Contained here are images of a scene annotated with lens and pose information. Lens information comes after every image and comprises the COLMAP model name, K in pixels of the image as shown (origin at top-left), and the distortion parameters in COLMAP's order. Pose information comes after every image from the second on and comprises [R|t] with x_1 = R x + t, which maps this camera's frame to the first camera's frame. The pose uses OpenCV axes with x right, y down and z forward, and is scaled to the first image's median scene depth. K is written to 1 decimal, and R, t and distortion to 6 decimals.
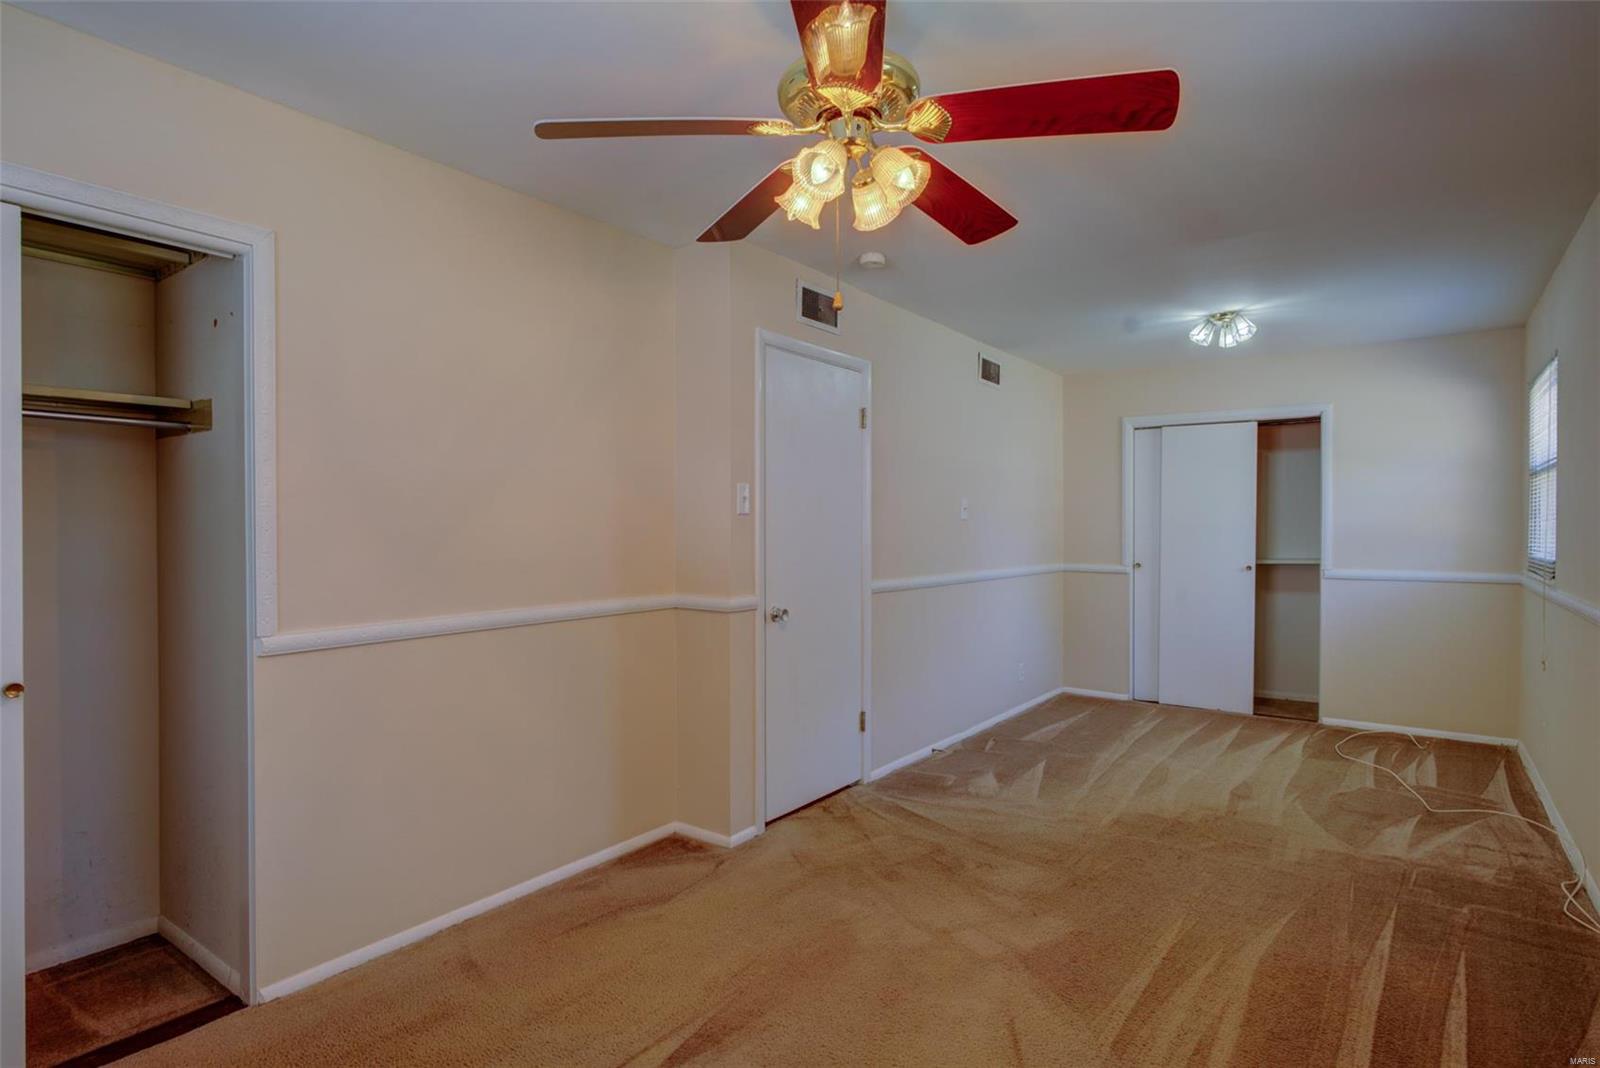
lens RADIAL K [[848.8, 0, 795.1], [0, 848.8, 527.9], [0, 0, 1]] dist [-0.003116, -0.000646]
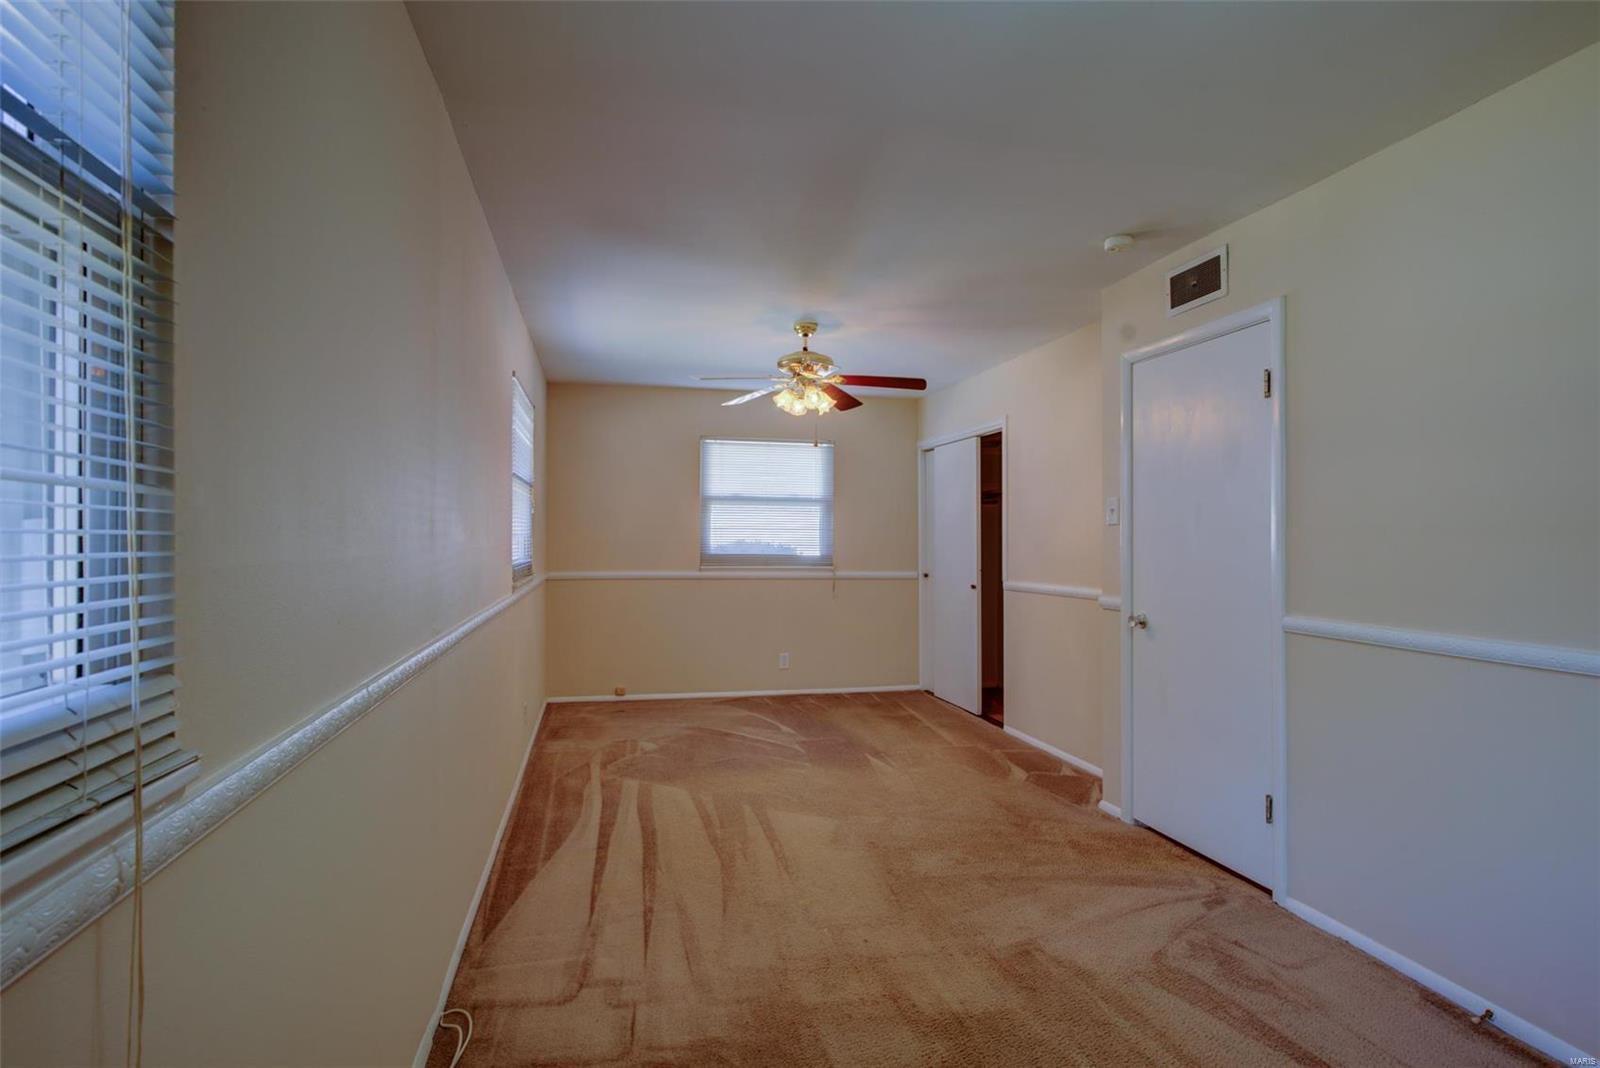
lens RADIAL K [[848.8, 0, 798.5], [0, 848.8, 535.6], [0, 0, 1]] dist [-0.003116, -0.000646]
pose [[-0.662969, -0.001997, -0.748644, 0.971354], [-0.004619, 0.999988, 0.001424, -0.000844], [0.748633, 0.004402, -0.662971, 1.306597]]
